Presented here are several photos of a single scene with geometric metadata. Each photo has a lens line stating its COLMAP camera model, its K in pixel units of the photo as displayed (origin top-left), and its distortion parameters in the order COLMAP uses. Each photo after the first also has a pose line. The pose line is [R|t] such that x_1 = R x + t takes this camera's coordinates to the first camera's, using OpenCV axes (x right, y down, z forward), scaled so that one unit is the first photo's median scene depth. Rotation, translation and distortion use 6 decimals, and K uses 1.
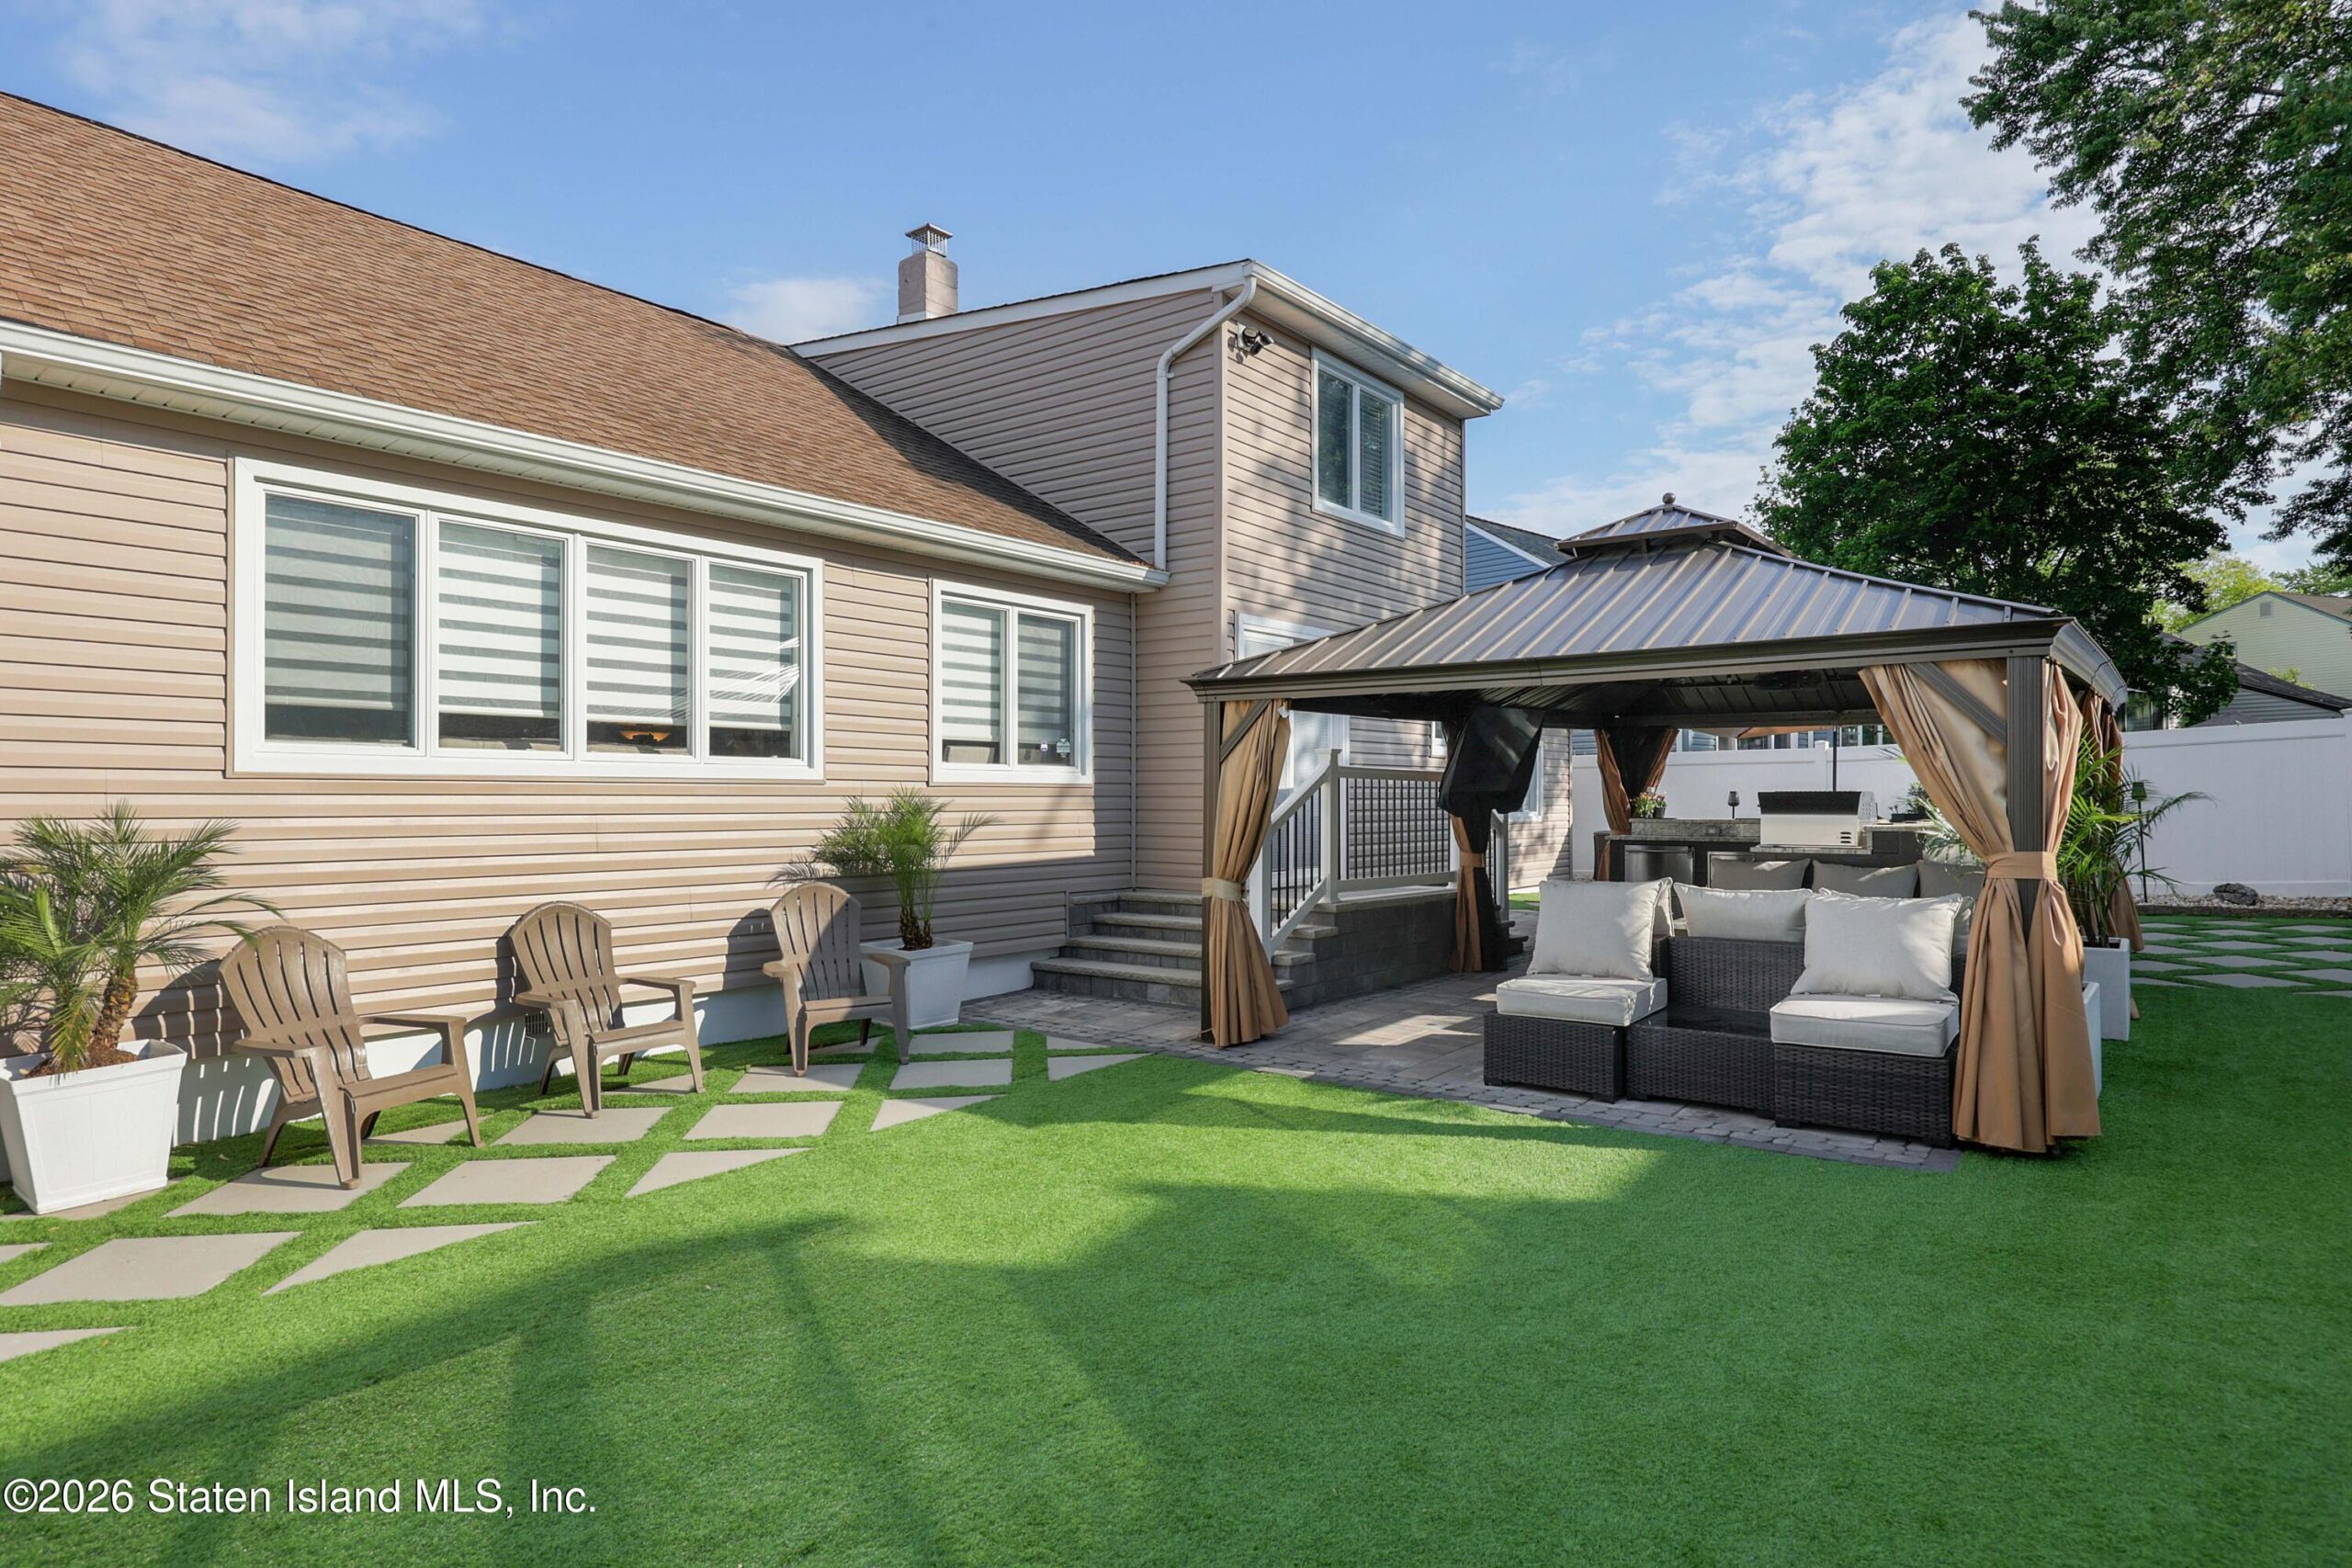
lens RADIAL K [[1335.7, 0, 1176.0], [0, 1335.7, 784.0], [0, 0, 1]] dist [0.001763, 0.000984]
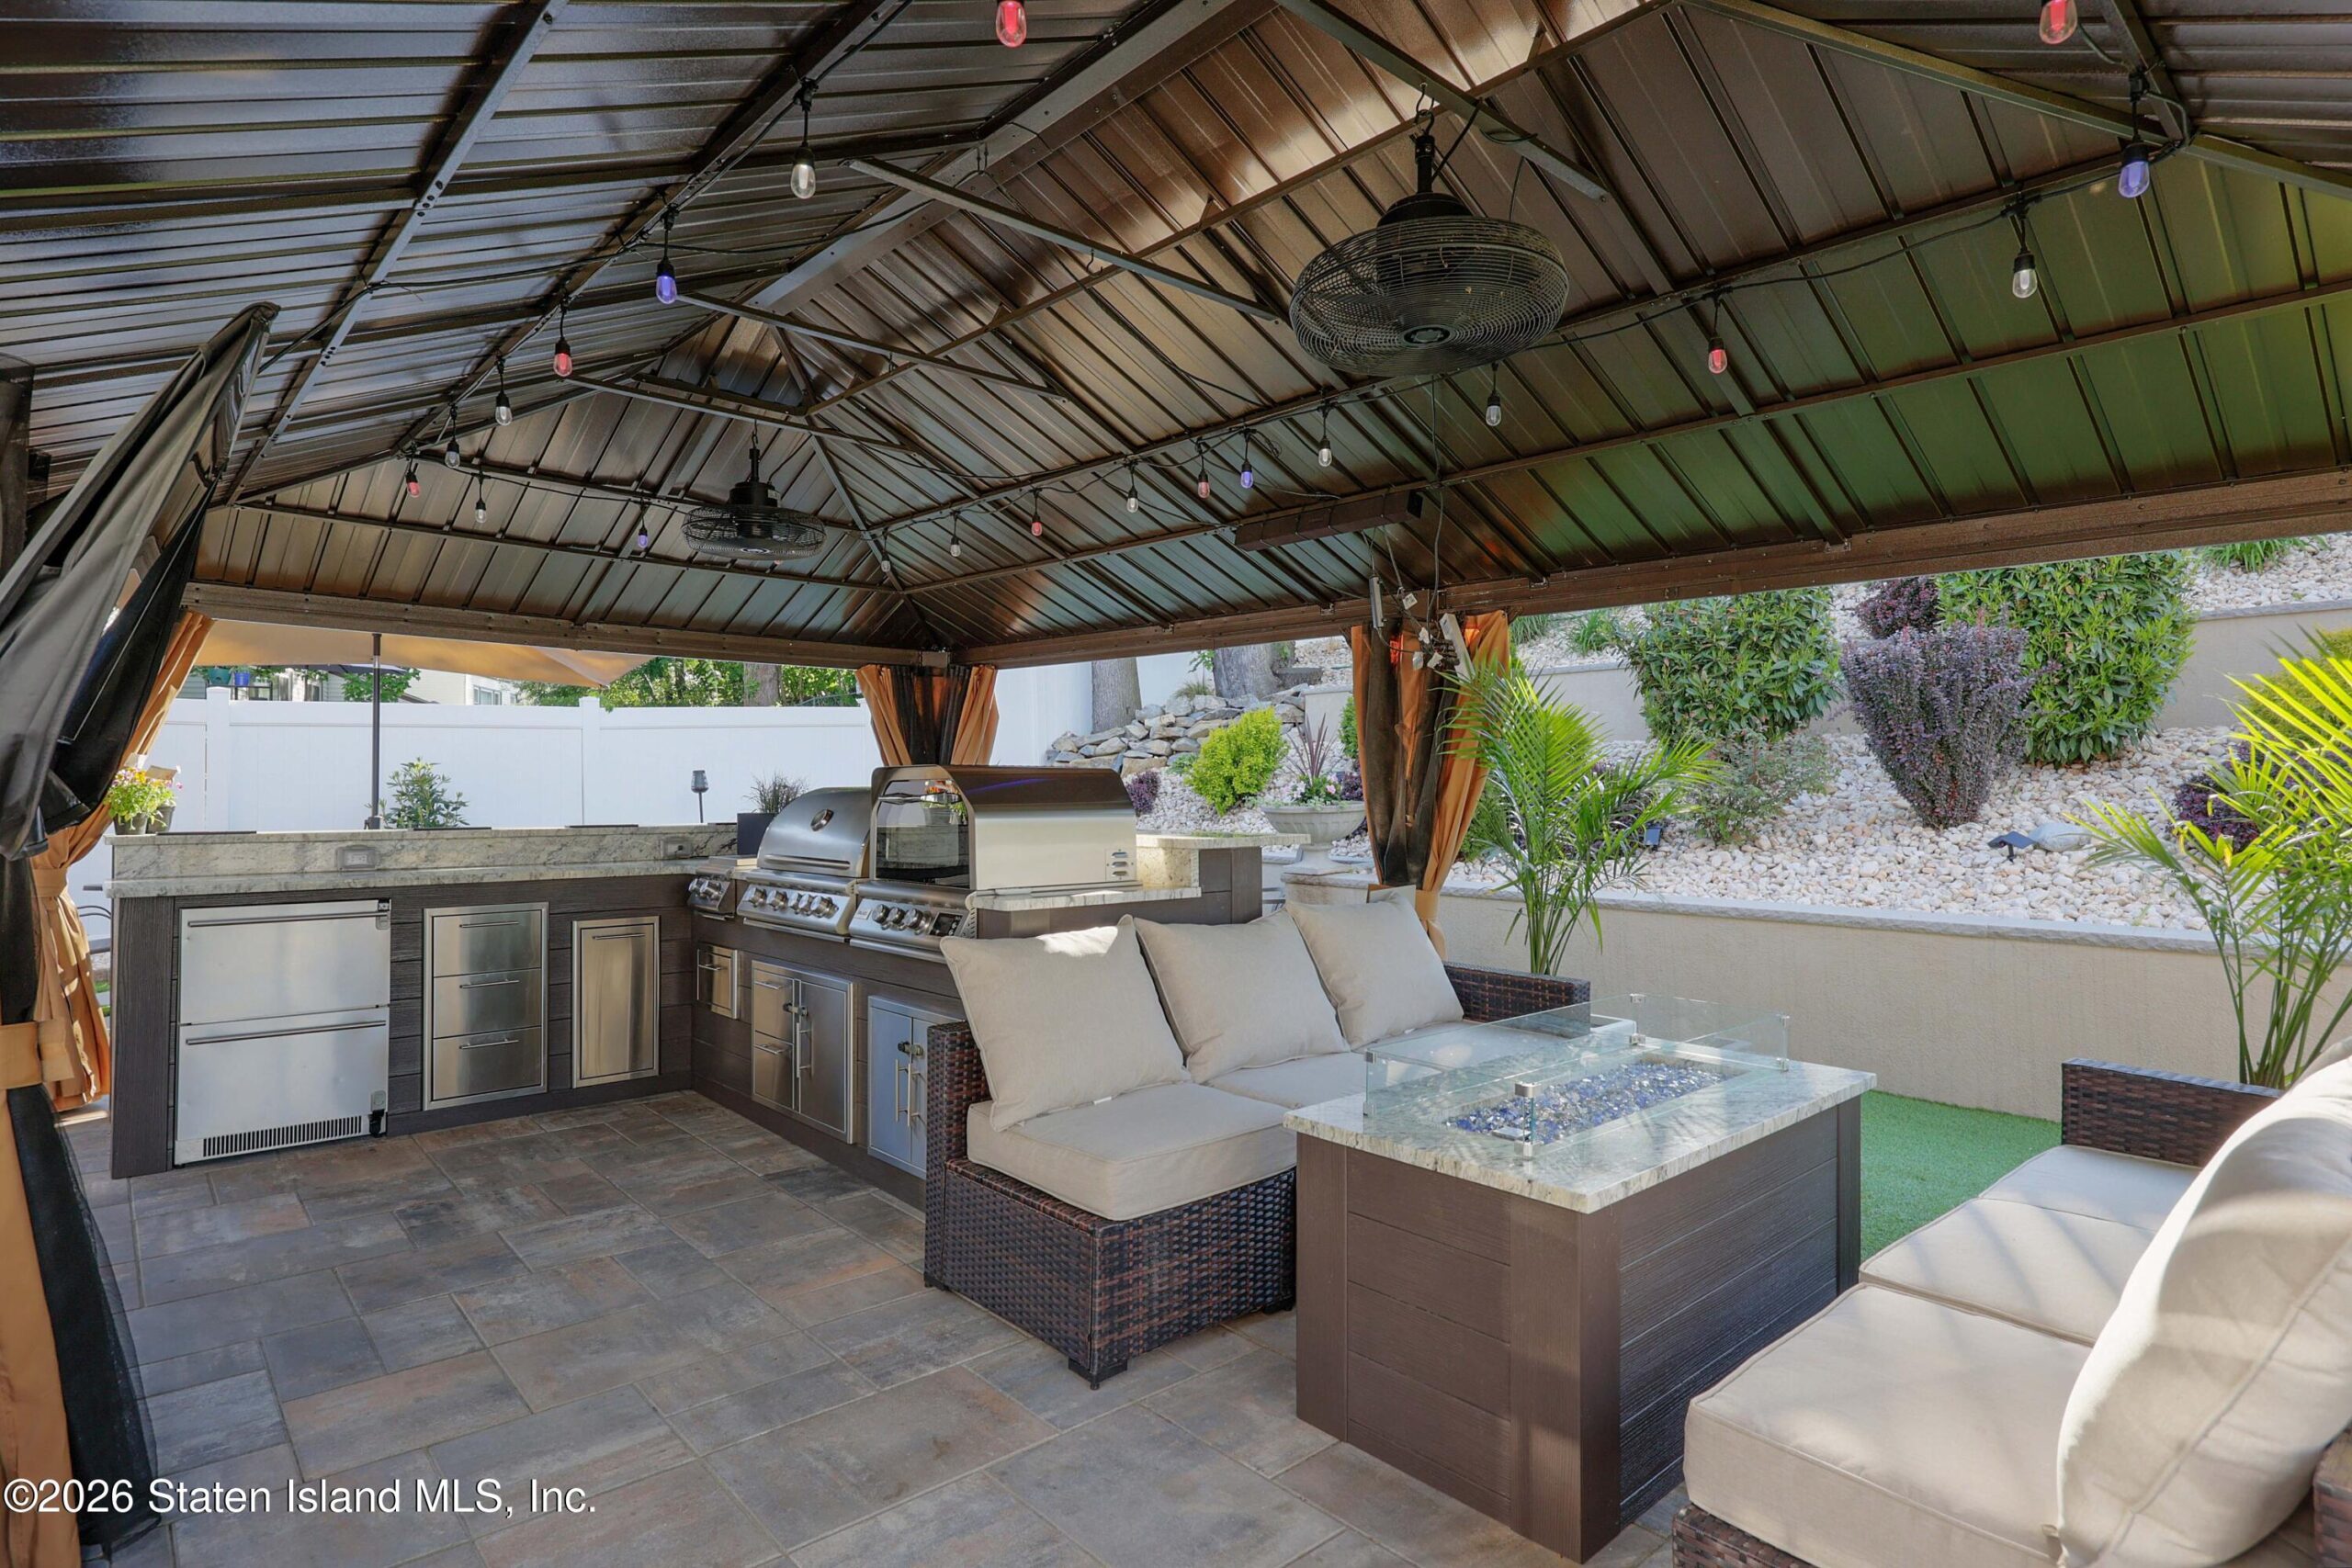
lens RADIAL K [[1221.0, 0, 1182.6], [0, 1221.0, 782.3], [0, 0, 1]] dist [-0.002040, -0.000507]
pose [[0.174471, 0.011155, 0.984599, 0.084088], [-0.012517, 0.999880, -0.009110, 0.015743], [-0.984583, -0.010735, 0.174589, 0.980150]]
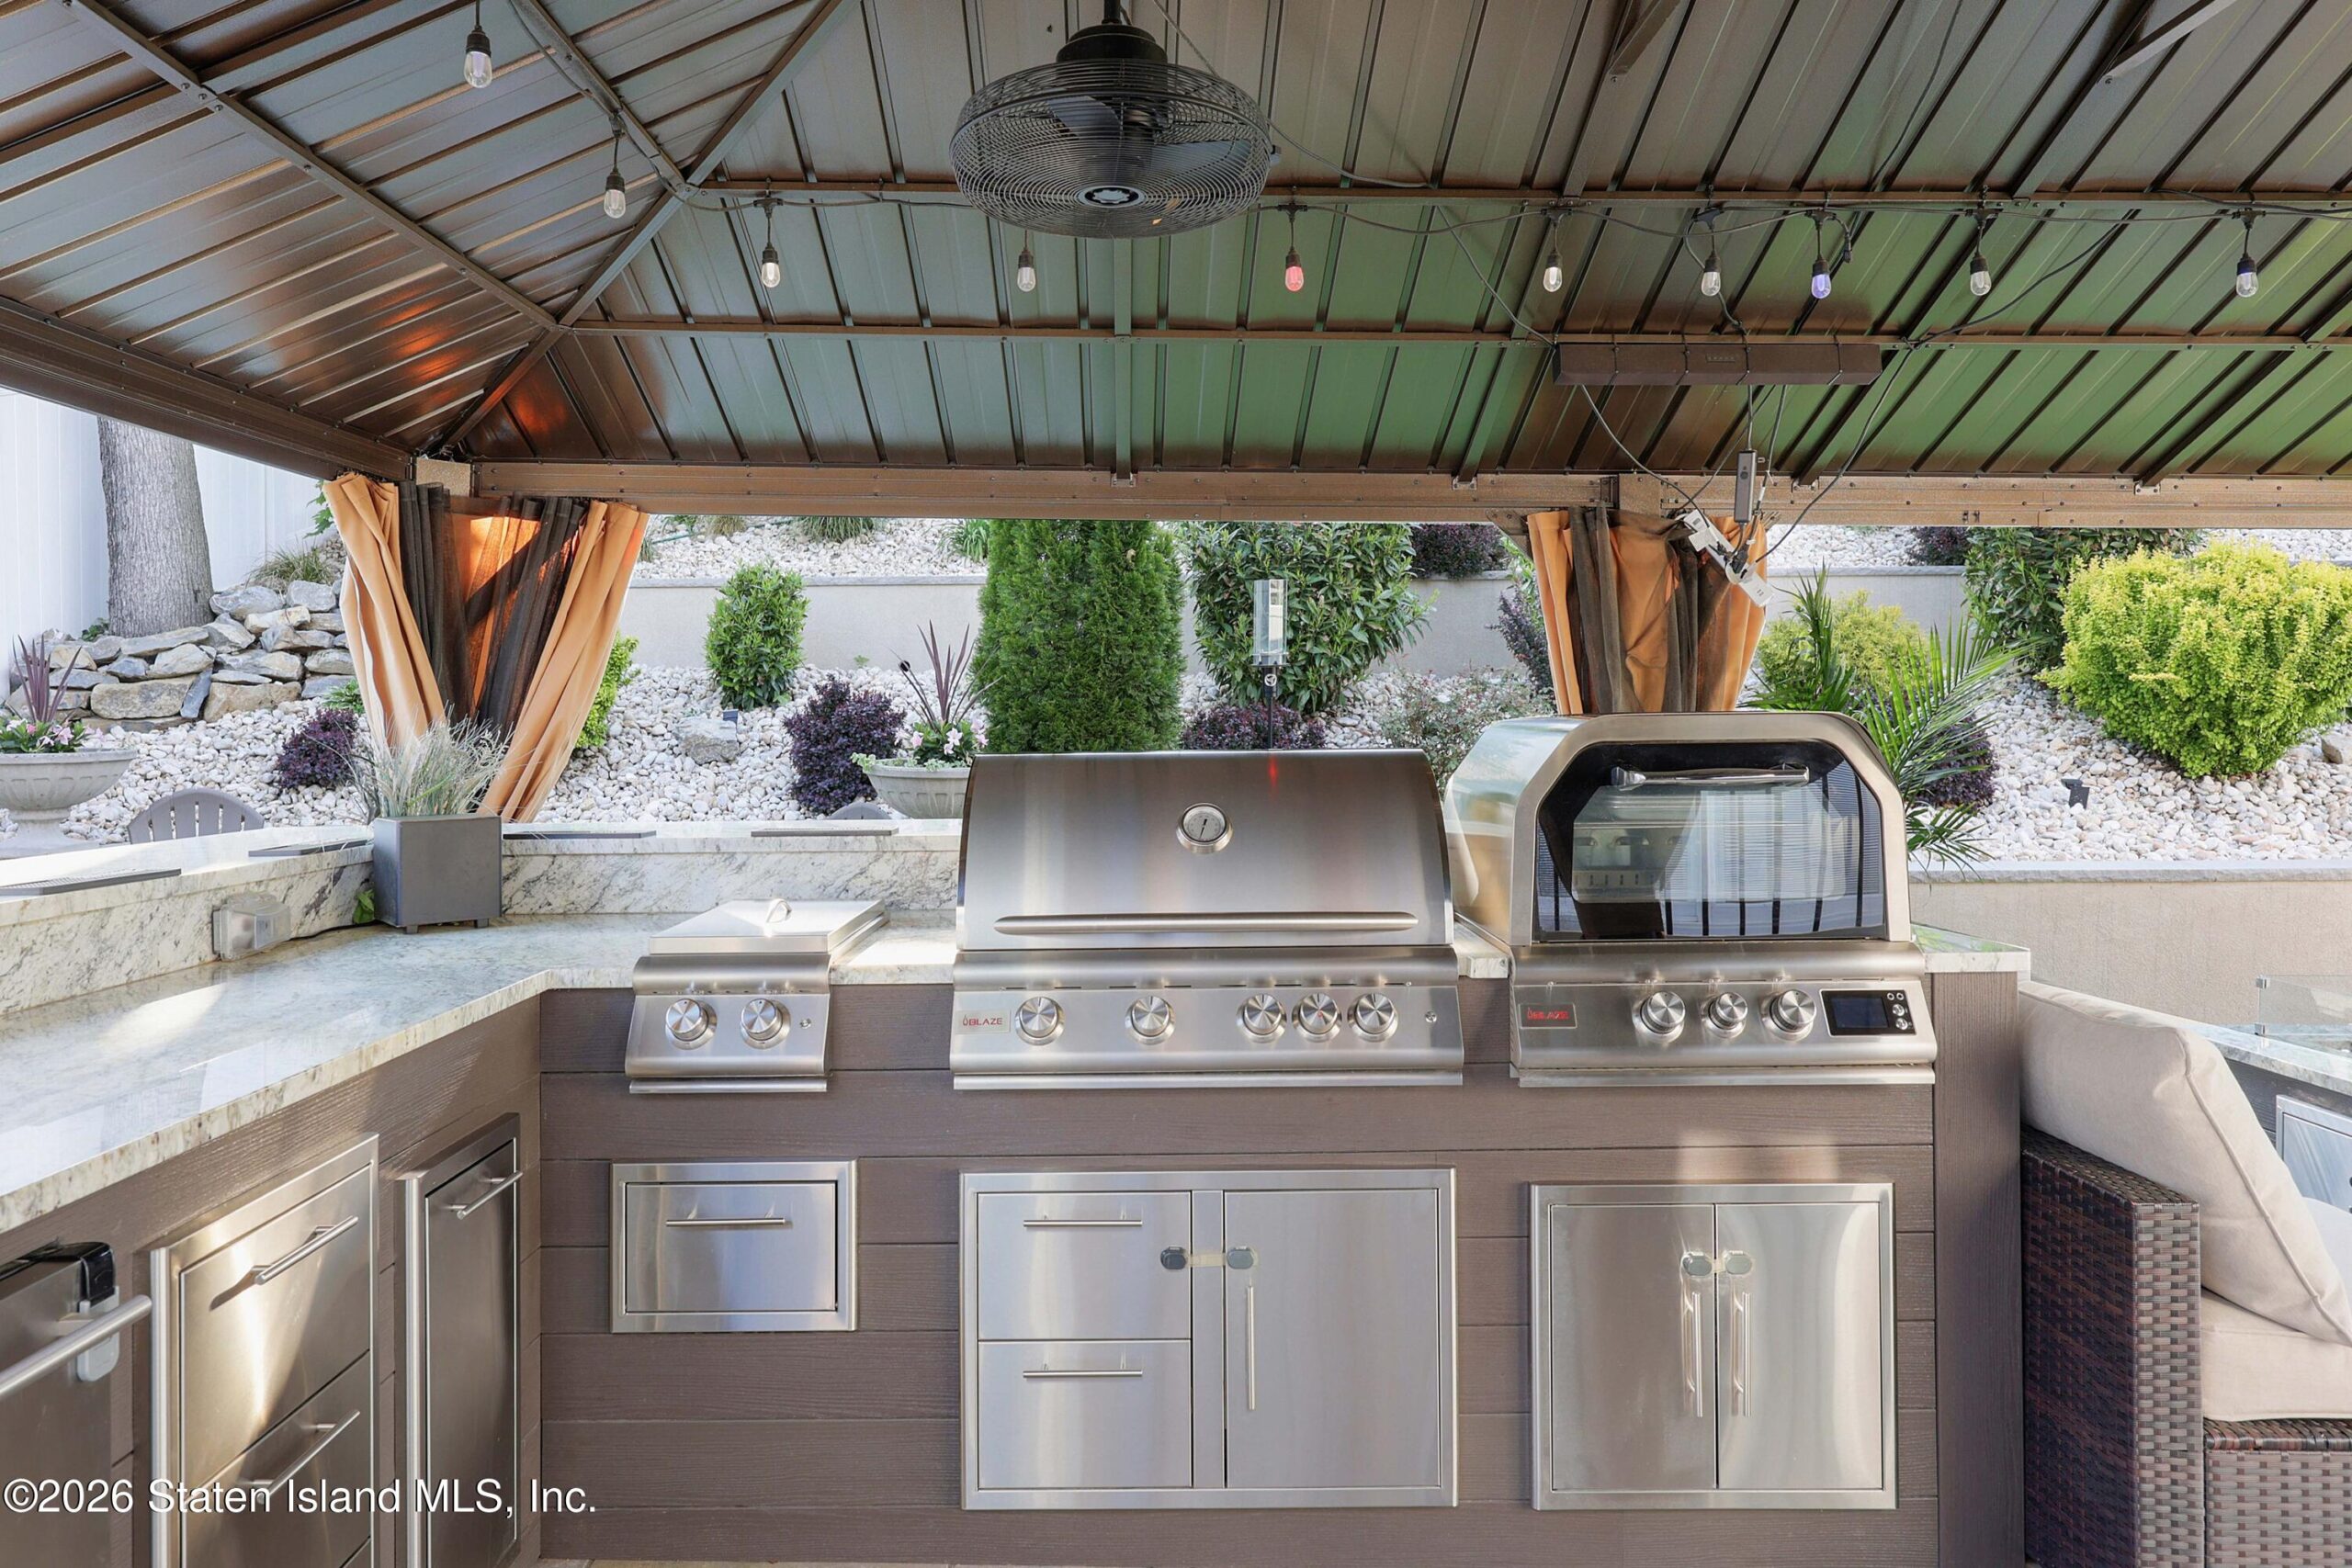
lens RADIAL K [[1534.1, 0, 1101.6], [0, 1534.1, 733.9], [0, 0, 1]] dist [0.000233, -0.000390]
pose [[-0.609816, 0.004530, 0.792530, 0.352103], [-0.000670, 0.999980, -0.006231, 0.012854], [-0.792543, -0.004331, -0.609801, 1.424962]]
